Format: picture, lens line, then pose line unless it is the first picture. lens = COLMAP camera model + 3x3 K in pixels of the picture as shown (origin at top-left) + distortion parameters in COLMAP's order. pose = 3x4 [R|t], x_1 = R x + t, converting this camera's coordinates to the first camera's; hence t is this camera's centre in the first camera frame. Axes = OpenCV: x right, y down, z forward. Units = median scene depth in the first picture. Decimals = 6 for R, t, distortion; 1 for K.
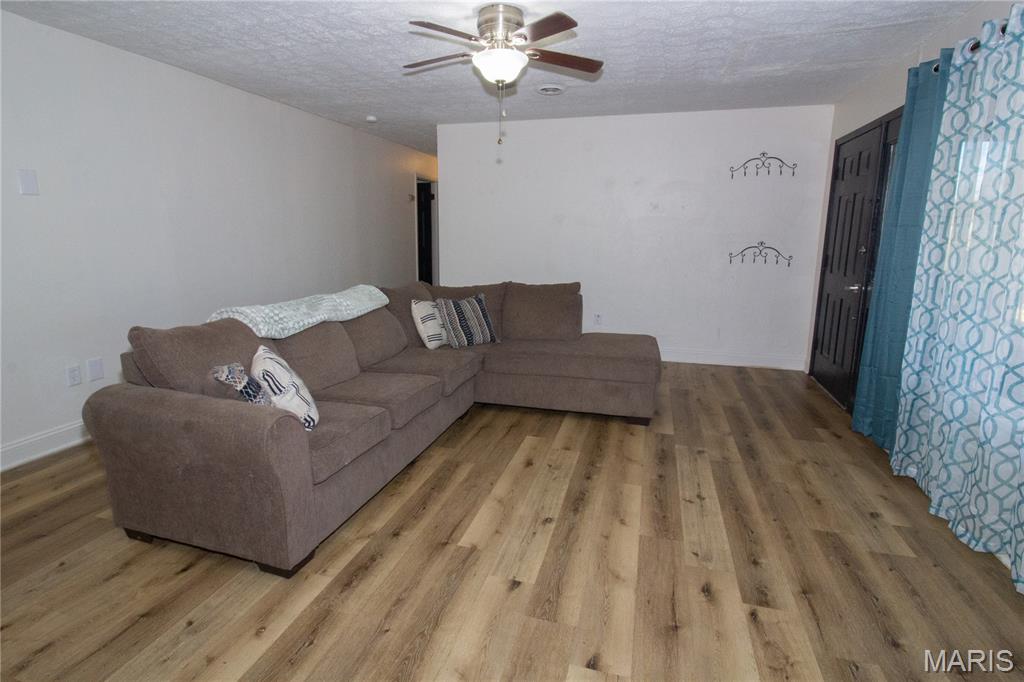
lens RADIAL K [[502.6, 0, 536.9], [0, 502.6, 337.6], [0, 0, 1]] dist [-0.001420, -0.000578]
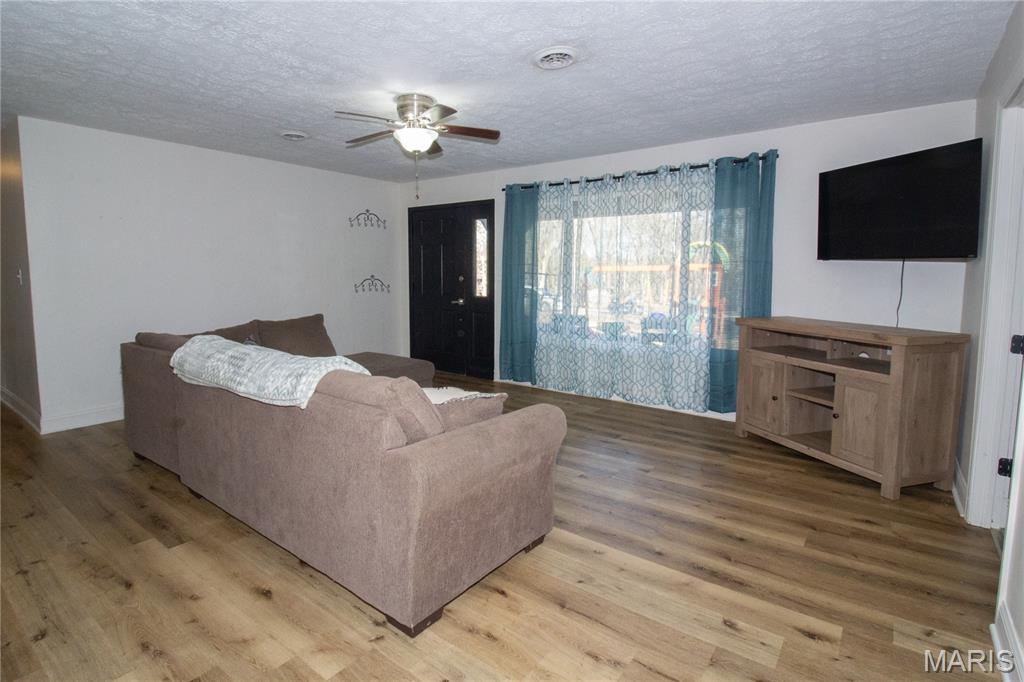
lens RADIAL K [[487.6, 0, 493.4], [0, 487.6, 319.4], [0, 0, 1]] dist [0.000955, 0.000168]
pose [[0.403192, -0.100947, 0.909531, -1.215264], [0.192934, 0.980934, 0.023344, -0.085500], [-0.894546, 0.166068, 0.414981, 0.400150]]
